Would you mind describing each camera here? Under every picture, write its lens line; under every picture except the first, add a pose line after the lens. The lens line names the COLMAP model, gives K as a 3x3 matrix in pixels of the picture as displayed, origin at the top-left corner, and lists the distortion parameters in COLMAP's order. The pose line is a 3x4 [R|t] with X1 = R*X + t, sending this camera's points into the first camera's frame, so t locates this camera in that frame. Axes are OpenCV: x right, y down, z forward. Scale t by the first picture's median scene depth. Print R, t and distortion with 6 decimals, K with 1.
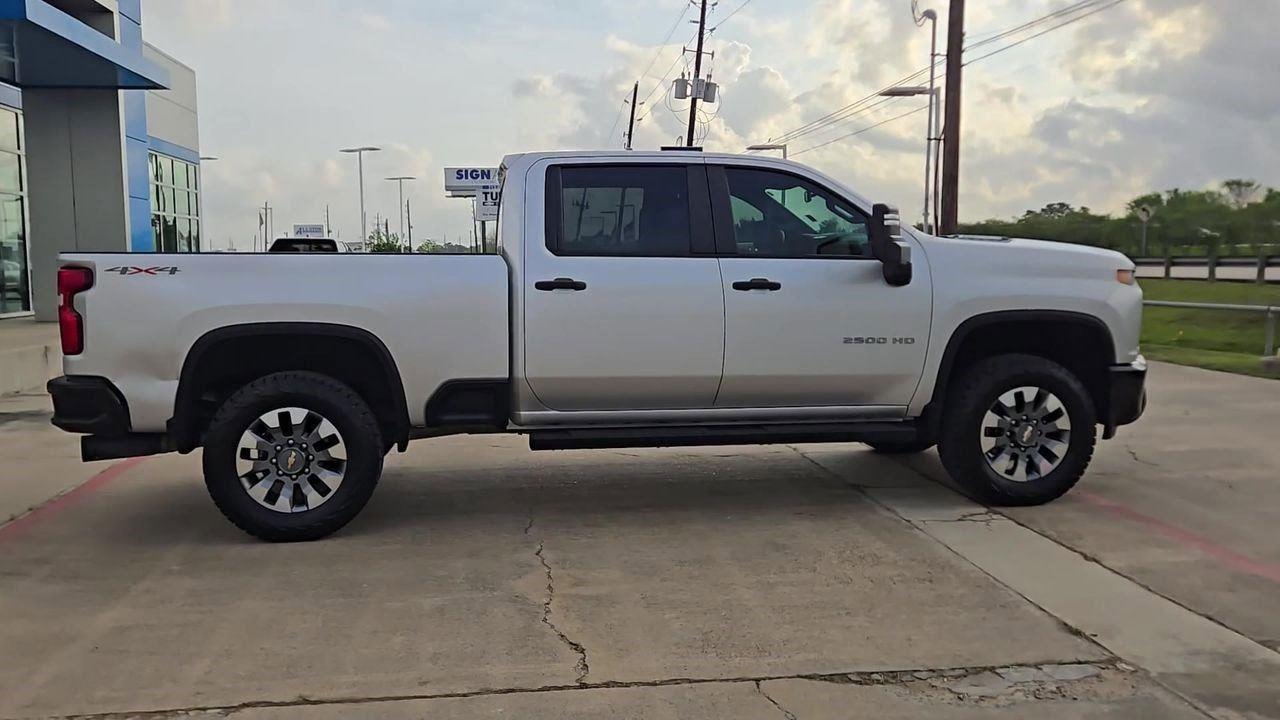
lens RADIAL K [[1074.6, 0, 637.1], [0, 1074.6, 362.0], [0, 0, 1]] dist [0.026017, -0.032560]
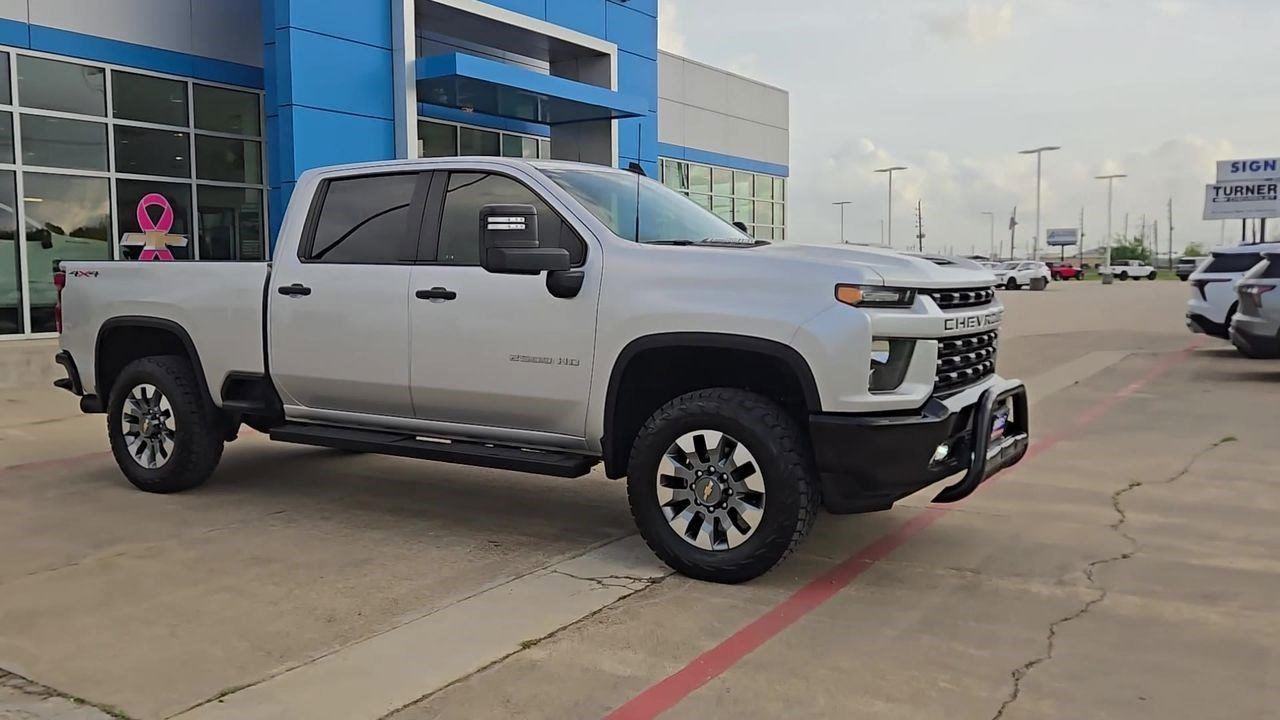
lens RADIAL K [[1069.0, 0, 637.7], [0, 1069.0, 362.7], [0, 0, 1]] dist [0.017456, -0.004161]
pose [[0.765802, 0.060475, -0.640227, 0.852044], [-0.062242, 0.997865, 0.019807, -0.040260], [0.640058, 0.024680, 0.767930, 0.379474]]
